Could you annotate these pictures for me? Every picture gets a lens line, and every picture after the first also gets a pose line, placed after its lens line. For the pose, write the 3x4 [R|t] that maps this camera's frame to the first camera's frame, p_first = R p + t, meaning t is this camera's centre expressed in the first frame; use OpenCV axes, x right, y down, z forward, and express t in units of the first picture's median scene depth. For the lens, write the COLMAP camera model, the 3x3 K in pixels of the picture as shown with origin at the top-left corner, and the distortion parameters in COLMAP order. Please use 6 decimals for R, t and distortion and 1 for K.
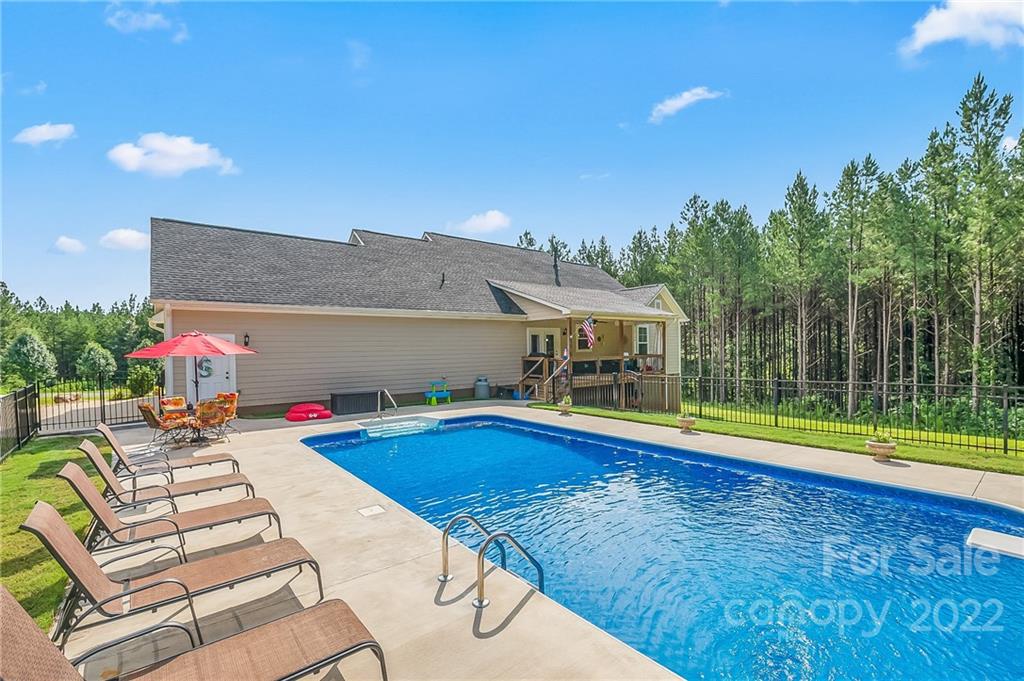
lens RADIAL K [[457.0, 0, 512.0], [0, 457.0, 340.5], [0, 0, 1]] dist [-0.002950, -0.000546]
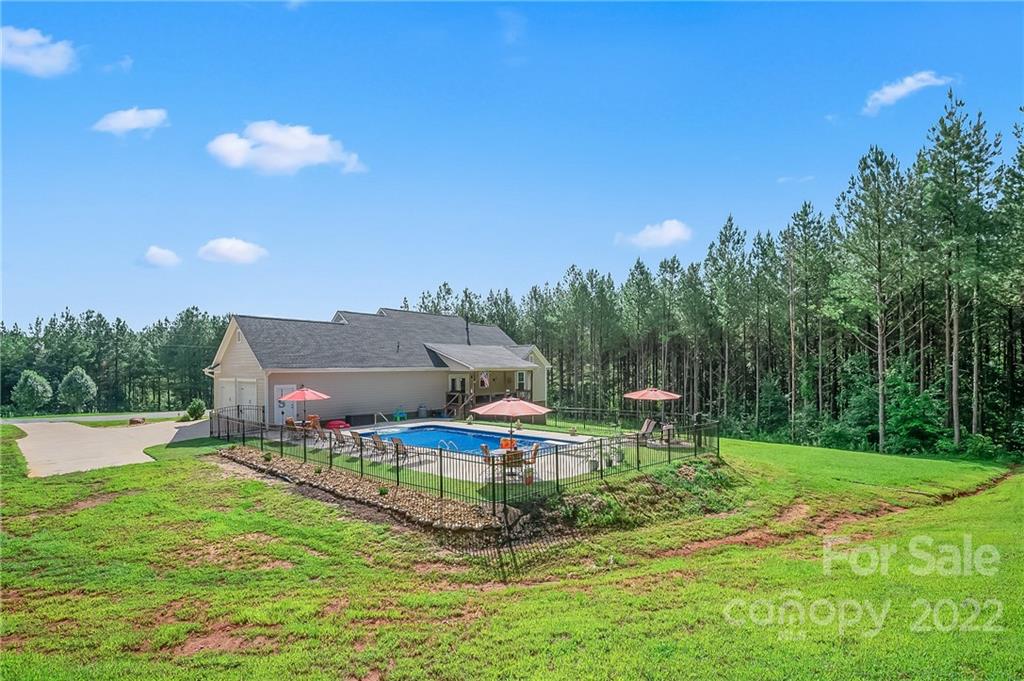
lens RADIAL K [[455.9, 0, 510.2], [0, 455.9, 369.1], [0, 0, 1]] dist [-0.005907, -0.000702]
pose [[0.982994, 0.007651, 0.183476, -0.042744], [-0.010666, 0.999824, 0.015452, -0.061654], [-0.183326, -0.017146, 0.982903, -0.538436]]
